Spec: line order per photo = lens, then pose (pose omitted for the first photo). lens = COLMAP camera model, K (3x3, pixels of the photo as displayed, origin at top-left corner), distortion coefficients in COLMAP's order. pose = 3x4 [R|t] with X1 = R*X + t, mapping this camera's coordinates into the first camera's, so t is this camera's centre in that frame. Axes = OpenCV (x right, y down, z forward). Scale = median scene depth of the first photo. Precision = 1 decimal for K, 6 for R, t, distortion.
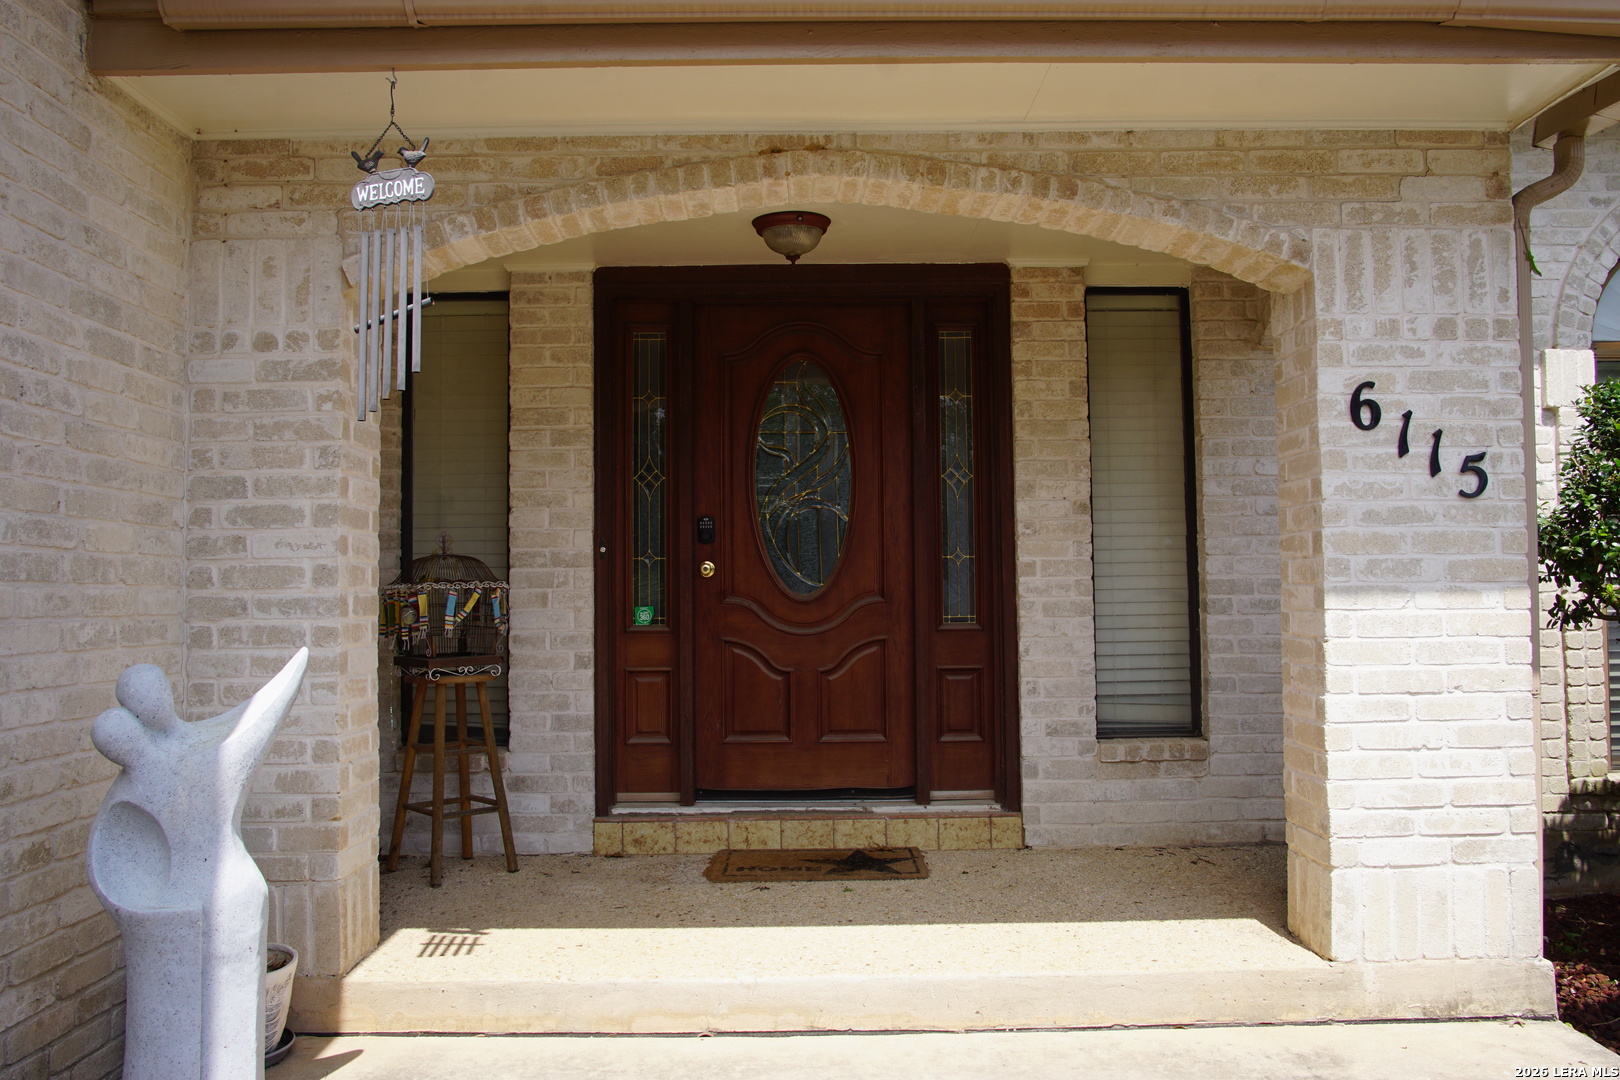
lens RADIAL K [[1312.4, 0, 816.7], [0, 1312.4, 531.4], [0, 0, 1]] dist [-0.061467, 0.024040]
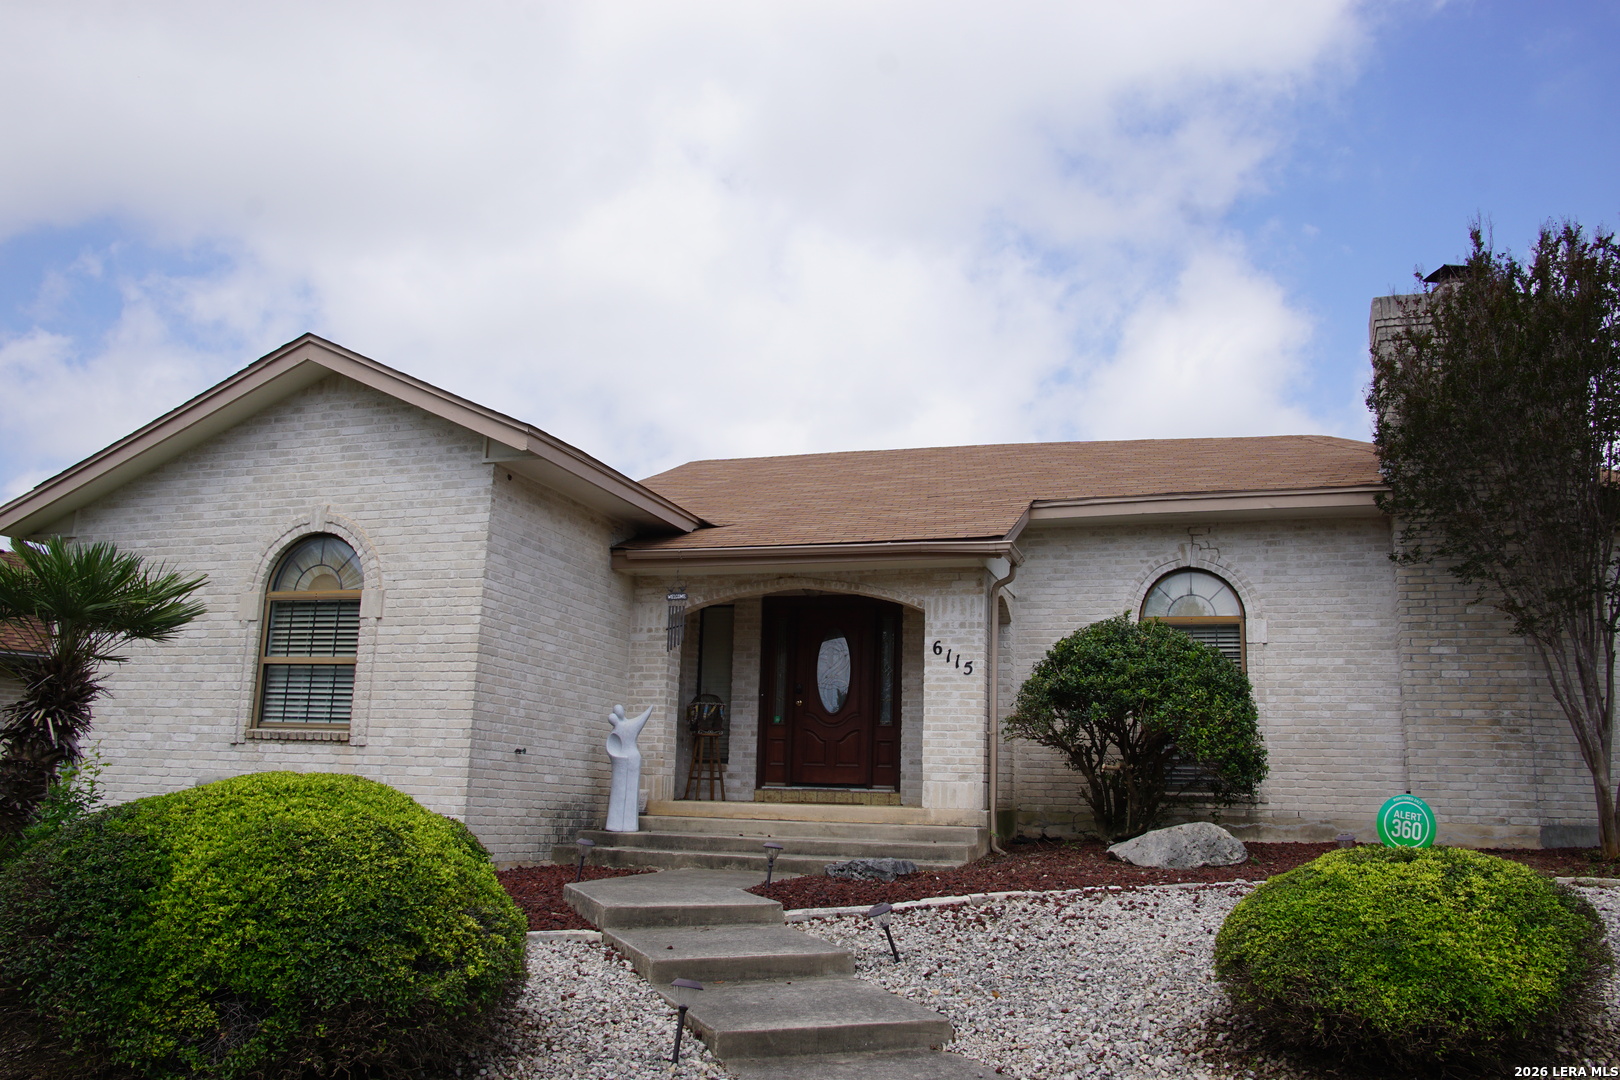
lens RADIAL K [[1312.4, 0, 809.9], [0, 1312.4, 539.9], [0, 0, 1]] dist [-0.061467, 0.024040]
pose [[0.949790, -0.024217, -0.311950, 1.189739], [-0.024680, 0.988095, -0.151850, 0.158342], [0.311914, 0.151925, 0.937885, -2.421907]]
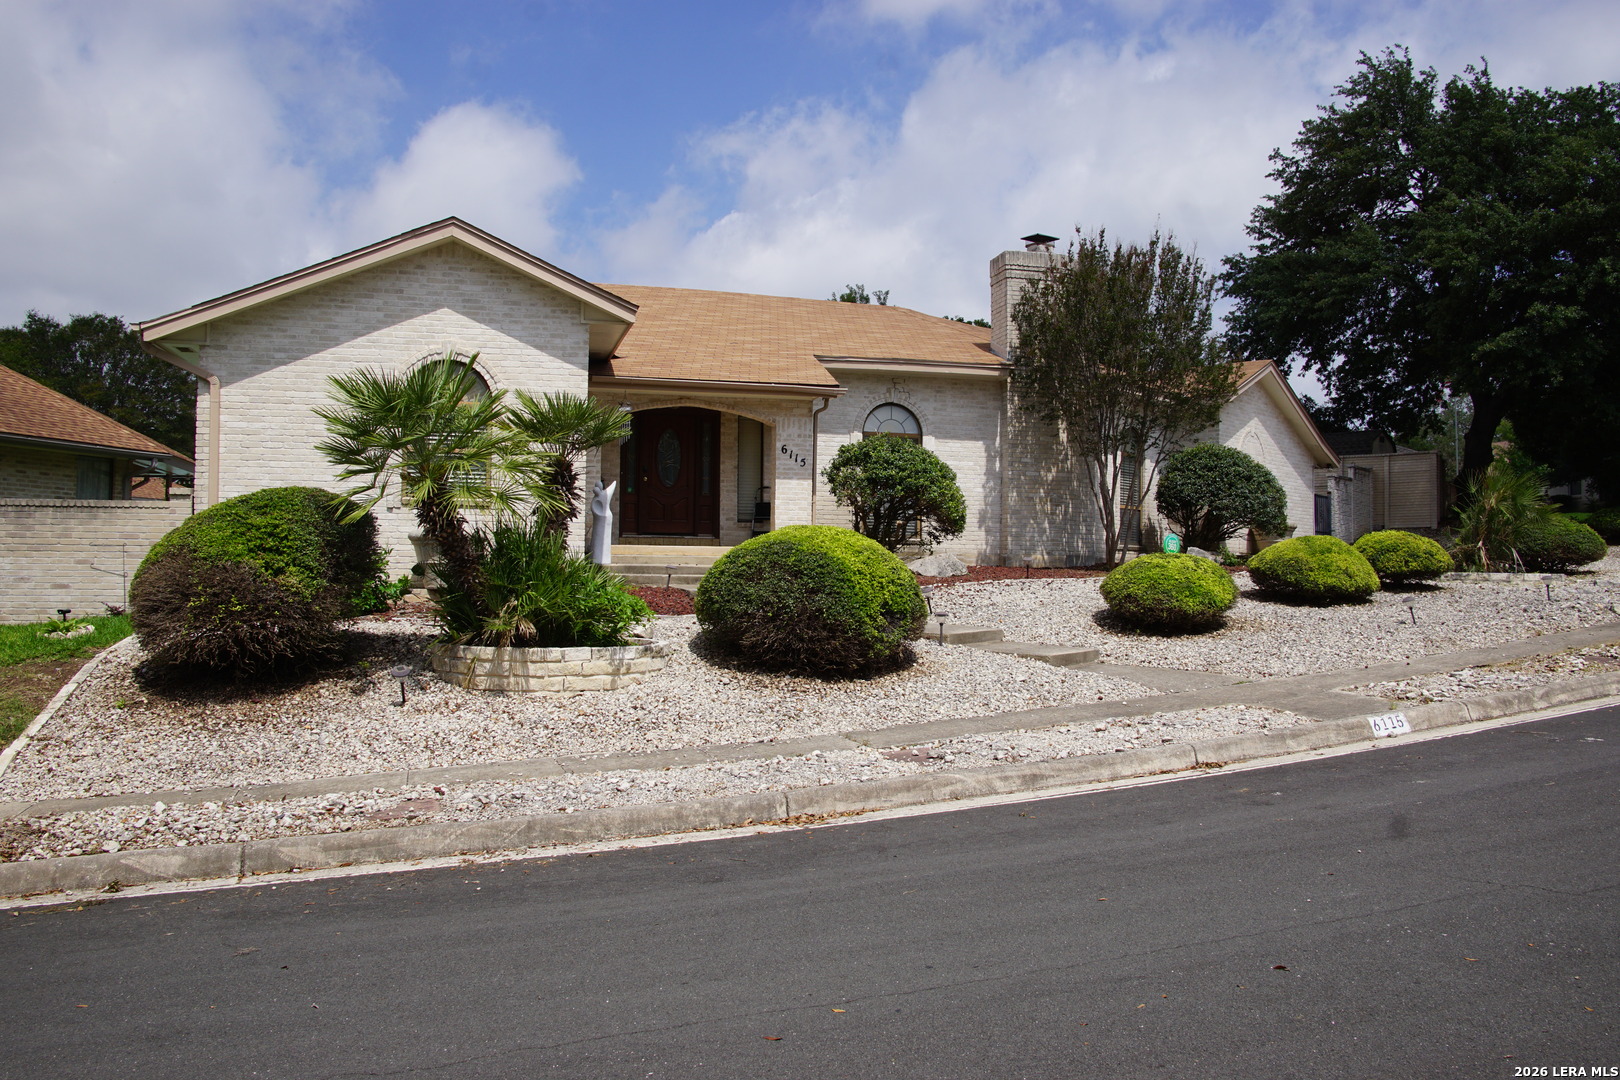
lens RADIAL K [[1312.4, 0, 804.8], [0, 1312.4, 535.9], [0, 0, 1]] dist [-0.061467, 0.024040]
pose [[0.972163, 0.026231, 0.232834, -0.797185], [-0.030227, 0.999450, 0.013607, 0.196524], [-0.232349, -0.020266, 0.972421, -4.512055]]
